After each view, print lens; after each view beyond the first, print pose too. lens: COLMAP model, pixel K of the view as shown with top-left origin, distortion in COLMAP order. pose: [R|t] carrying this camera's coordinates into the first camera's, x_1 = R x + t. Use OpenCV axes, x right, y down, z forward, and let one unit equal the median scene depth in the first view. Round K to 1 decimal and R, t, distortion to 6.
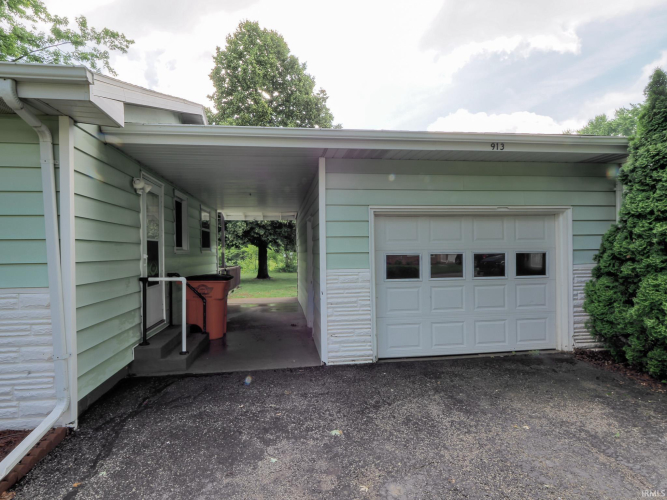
lens RADIAL K [[340.9, 0, 328.0], [0, 340.9, 252.0], [0, 0, 1]] dist [-0.003961, -0.001104]
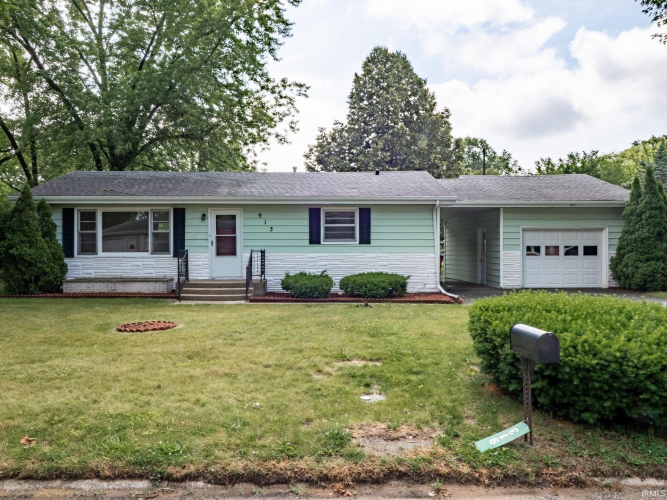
lens RADIAL K [[465.1, 0, 336.5], [0, 465.1, 248.2], [0, 0, 1]] dist [-0.004662, -0.005549]
pose [[0.993277, 0.012749, -0.115056, -0.782880], [-0.013464, 0.999895, -0.005443, 0.059844], [0.114975, 0.006955, 0.993344, -2.415085]]
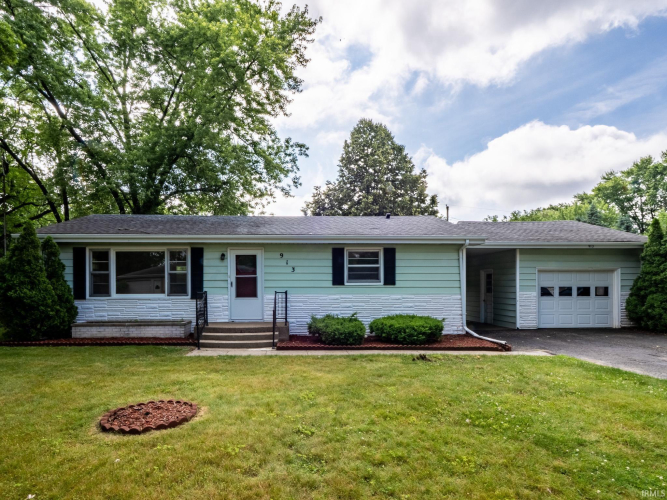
lens RADIAL K [[340.9, 0, 319.4], [0, 340.9, 290.1], [0, 0, 1]] dist [-0.003961, -0.001104]
pose [[0.995833, 0.012307, -0.090359, -1.188507], [-0.012325, 0.999924, 0.000358, 0.050419], [0.090357, 0.000757, 0.995909, -1.590417]]
